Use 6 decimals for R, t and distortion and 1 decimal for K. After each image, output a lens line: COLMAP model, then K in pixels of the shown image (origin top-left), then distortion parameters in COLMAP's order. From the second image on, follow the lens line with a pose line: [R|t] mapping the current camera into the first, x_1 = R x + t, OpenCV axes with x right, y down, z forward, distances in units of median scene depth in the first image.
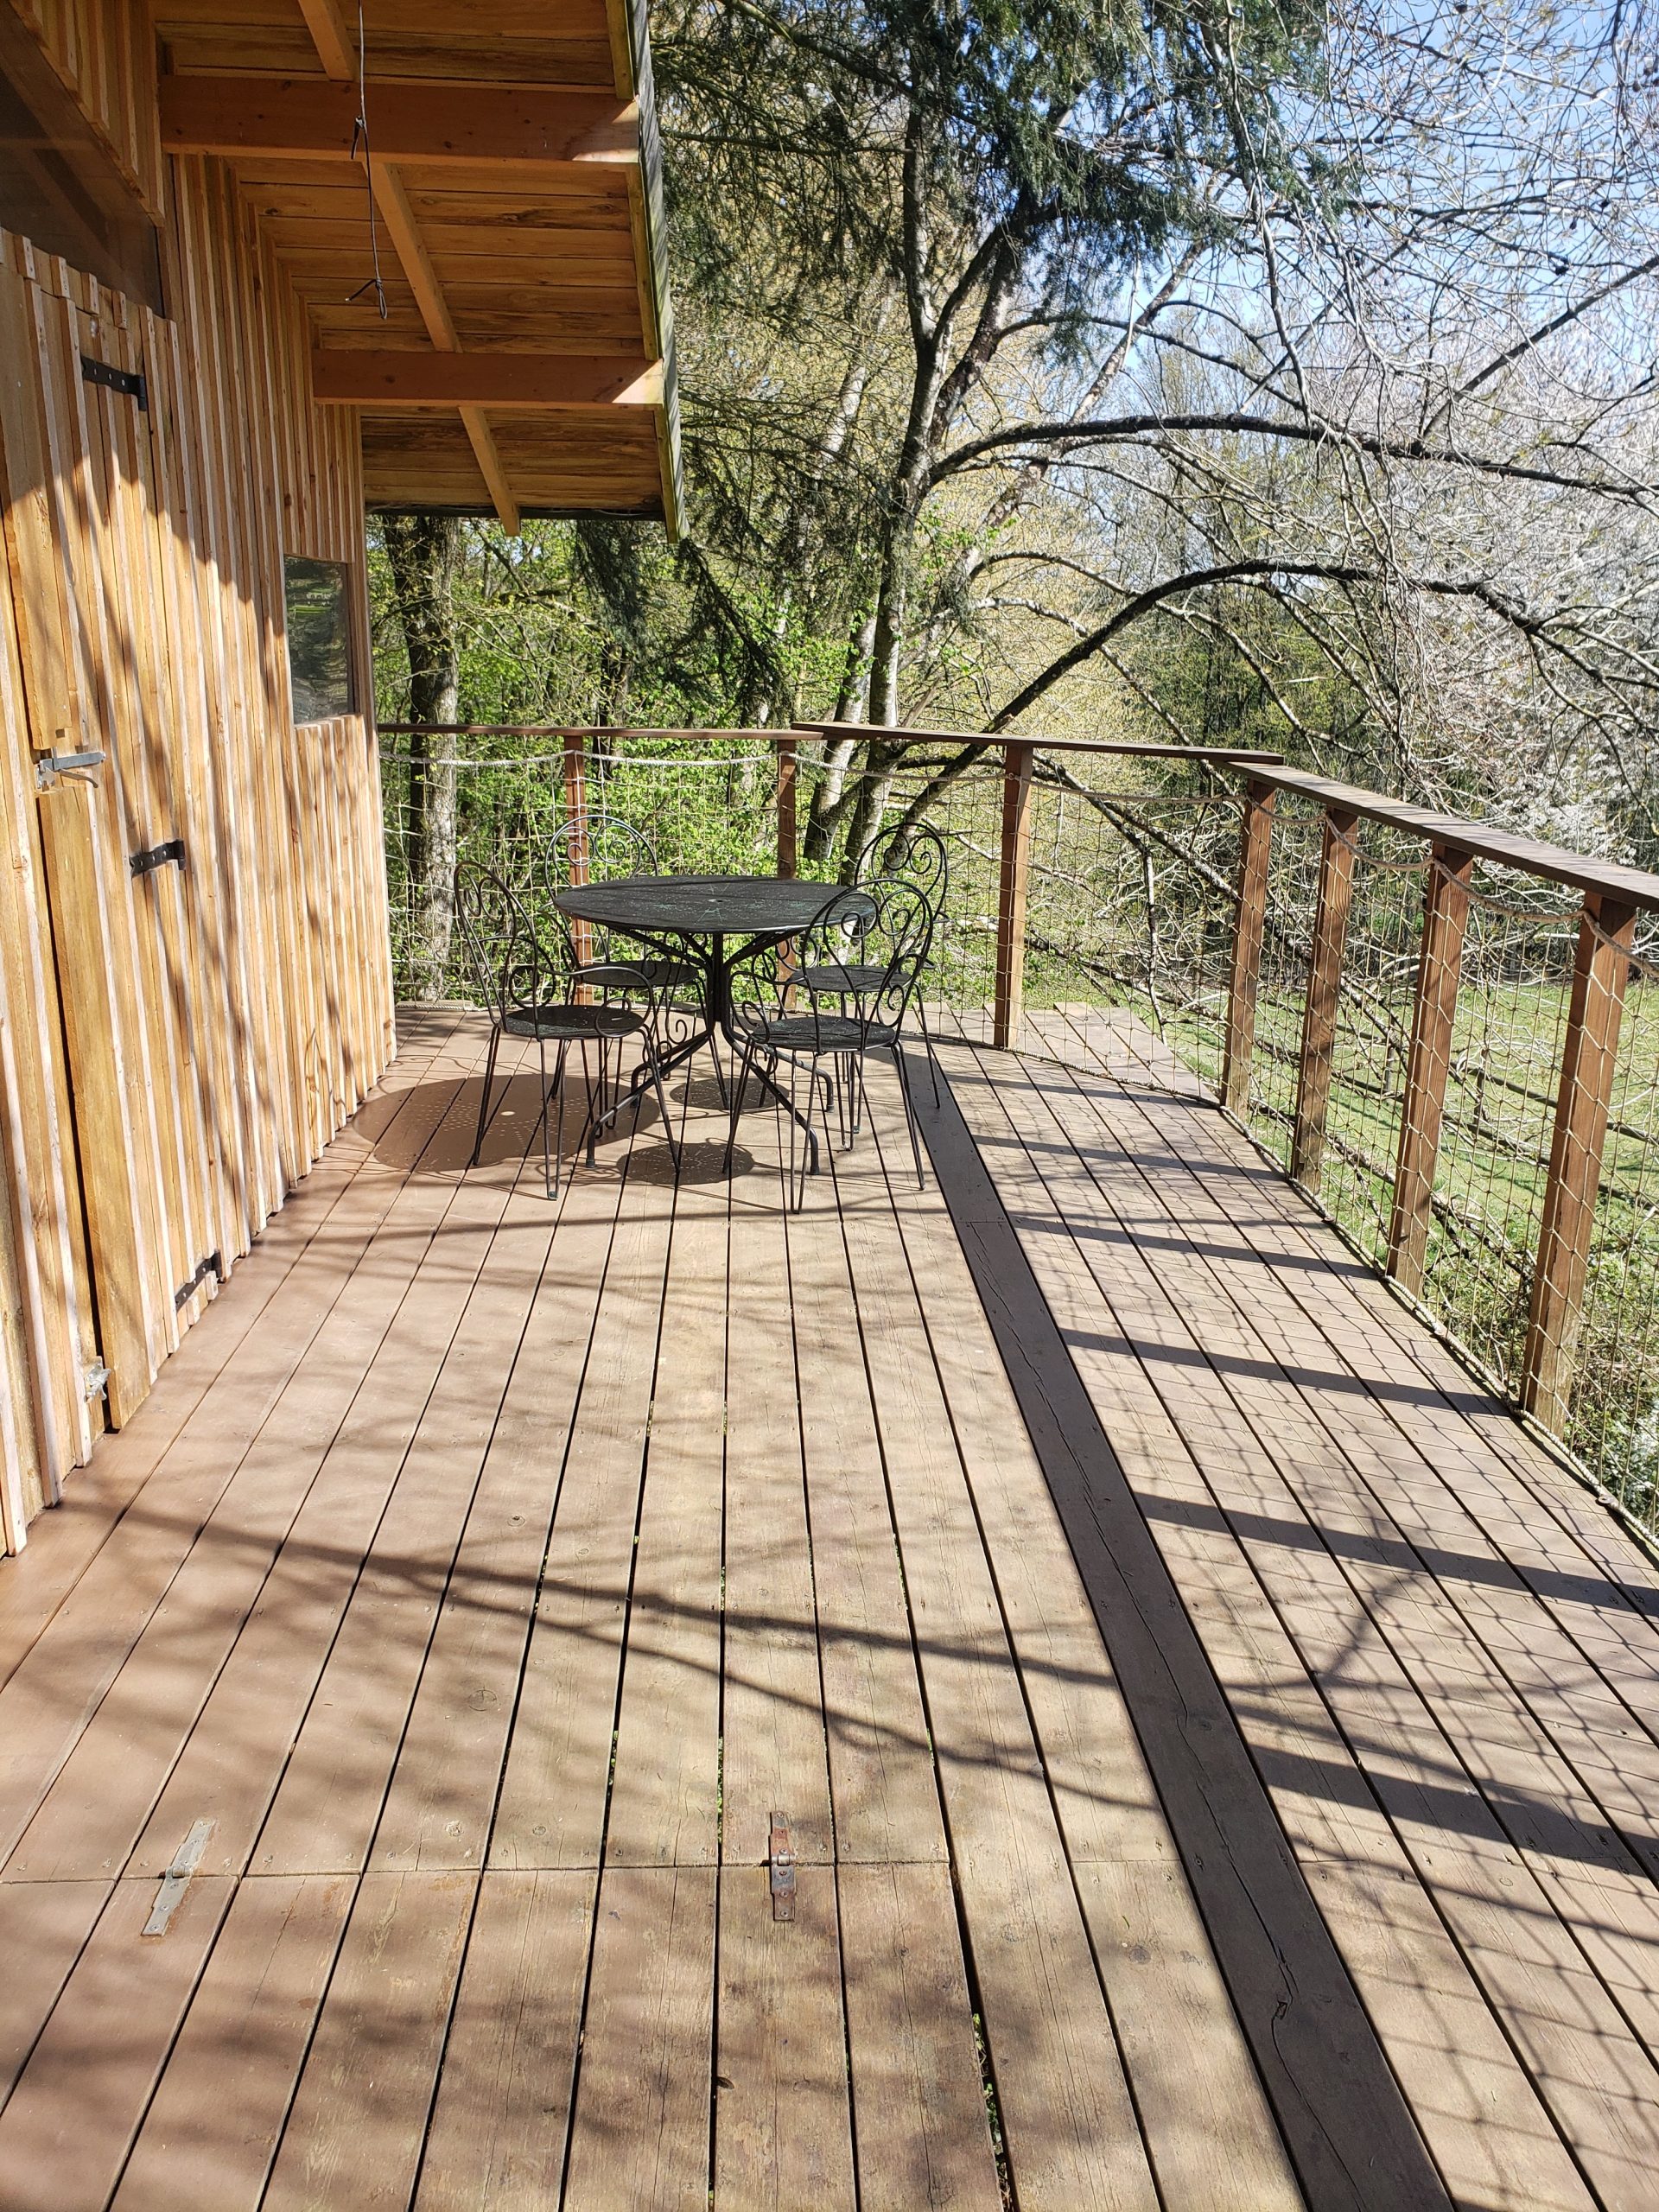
lens RADIAL K [[1784.6, 0, 829.5], [0, 1784.6, 1106.0], [0, 0, 1]] dist [0.117683, -0.200719]
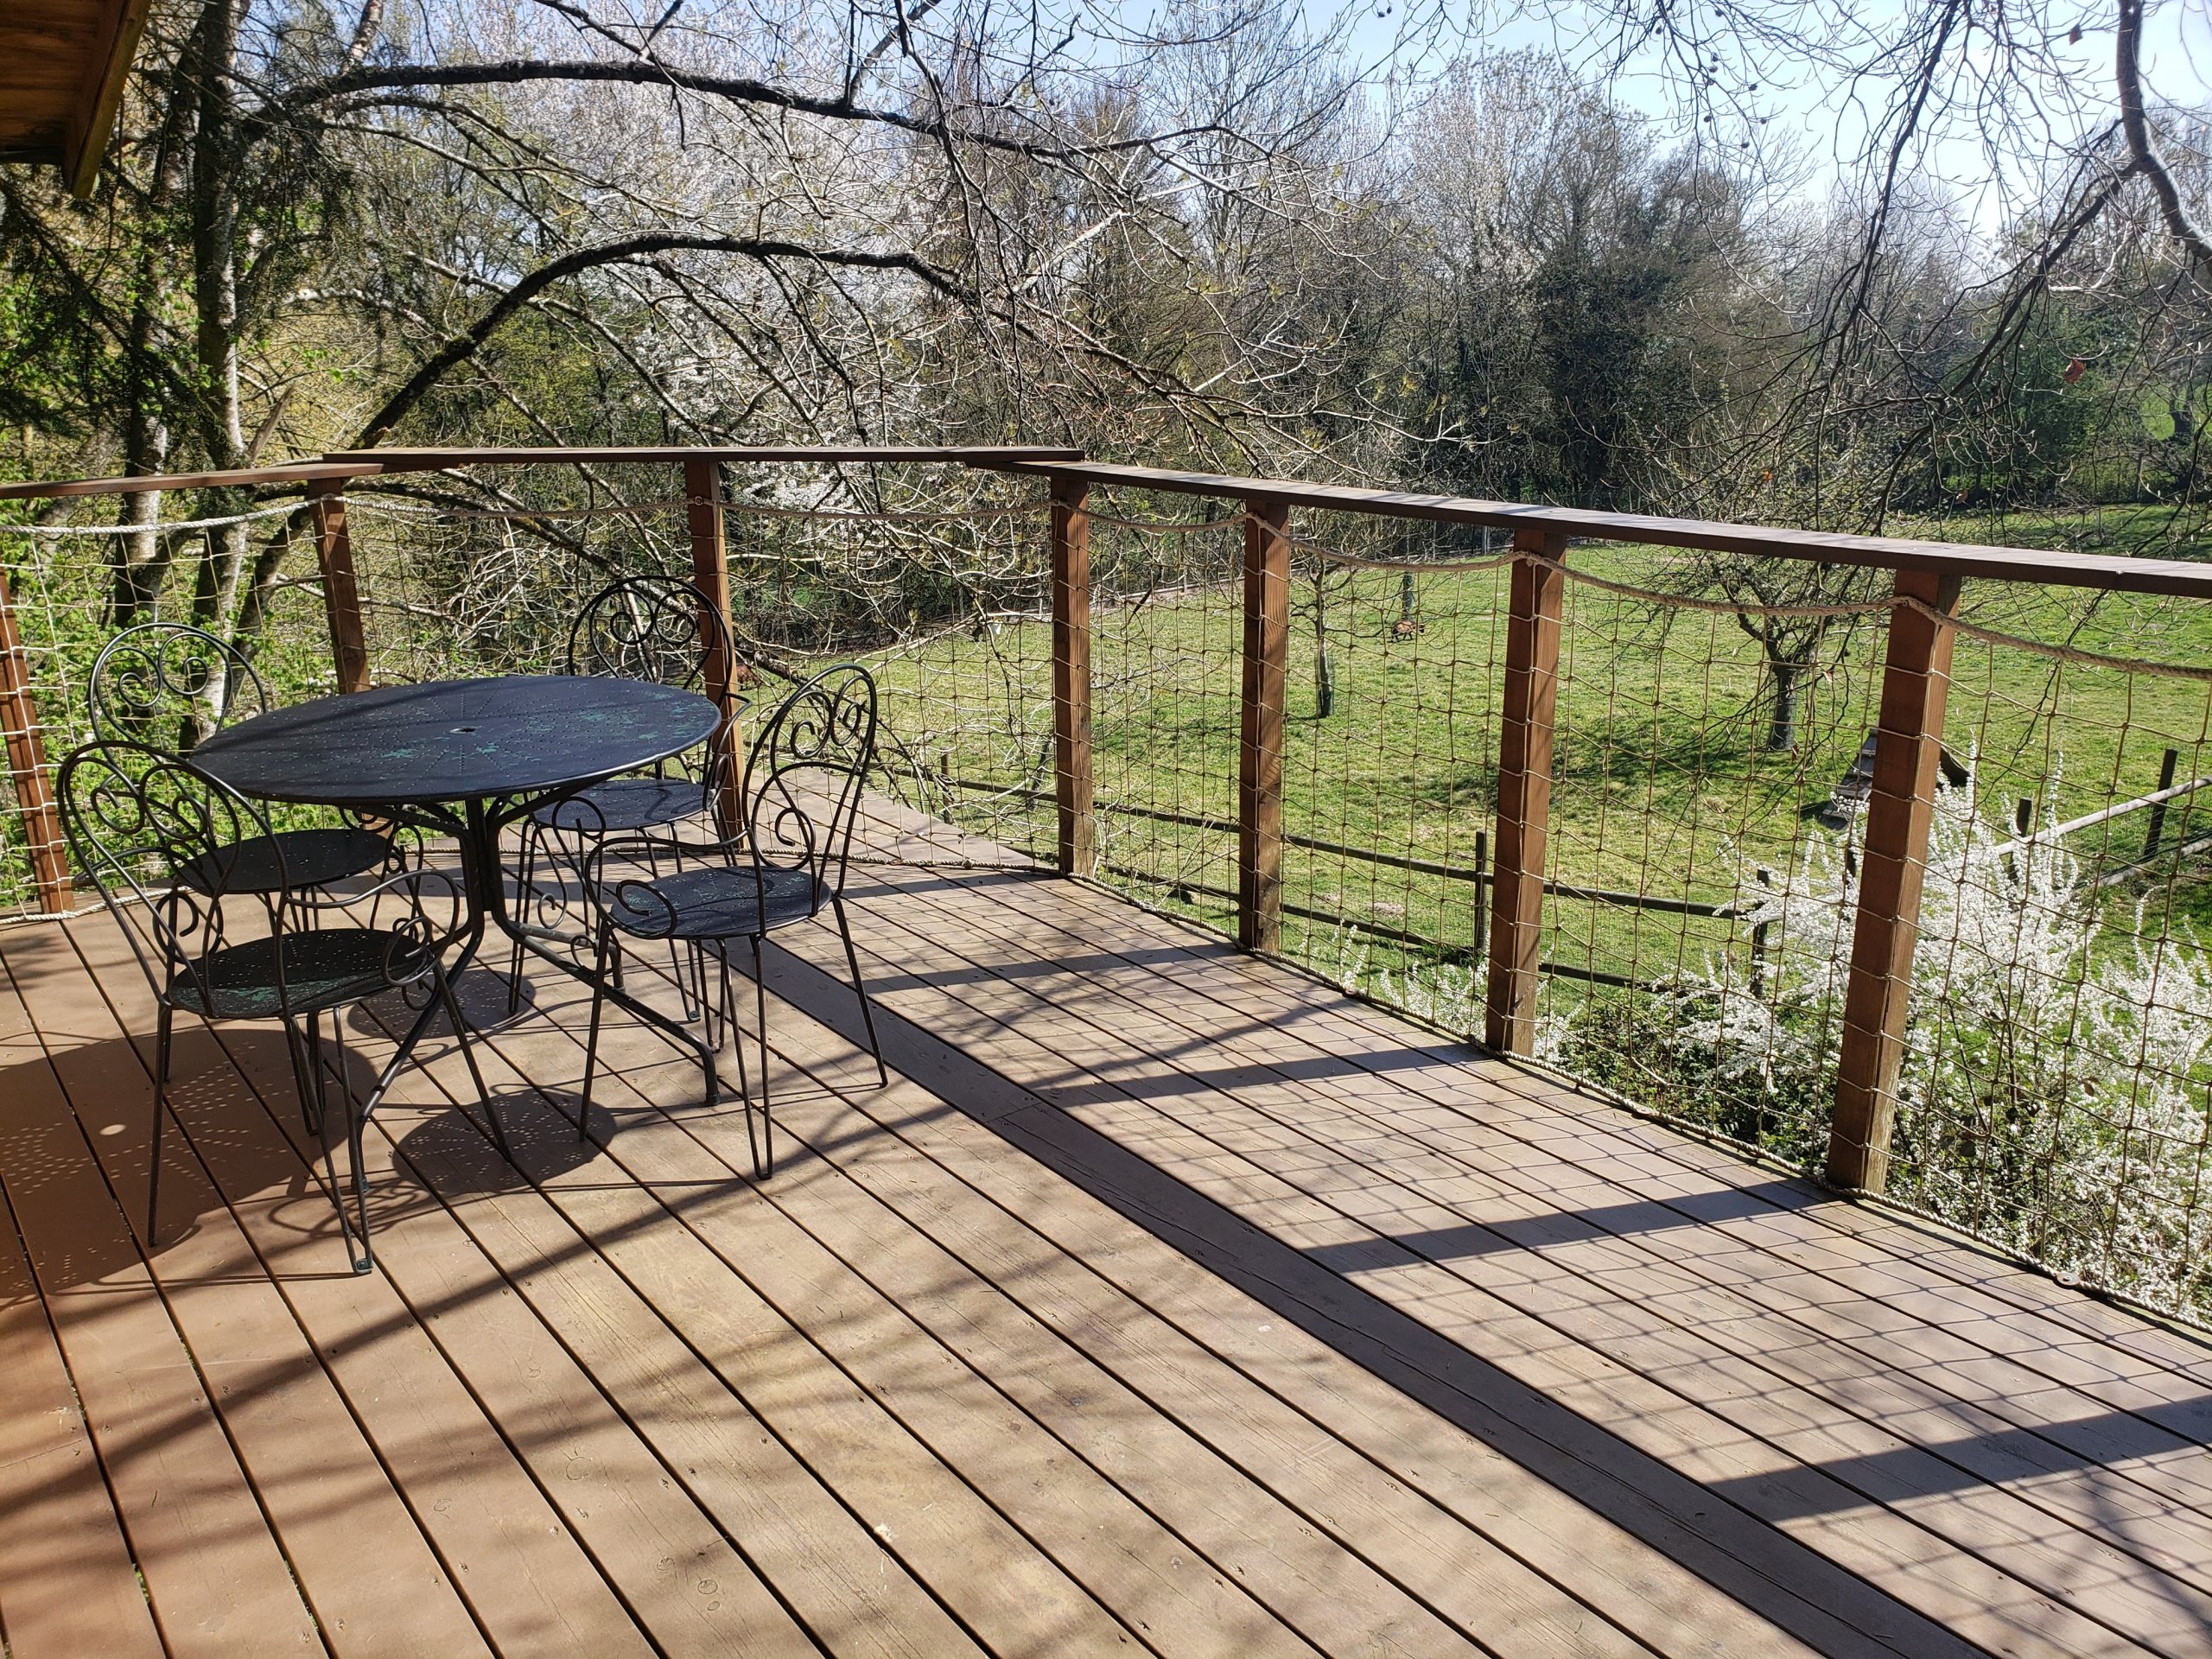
lens RADIAL K [[1784.6, 0, 1106.0], [0, 1784.6, 829.5], [0, 0, 1]] dist [0.117683, -0.200719]
pose [[0.830797, -0.193455, 0.521874, -0.243290], [0.184991, 0.980322, 0.068902, -0.091648], [-0.524934, 0.039299, 0.850235, 0.356574]]
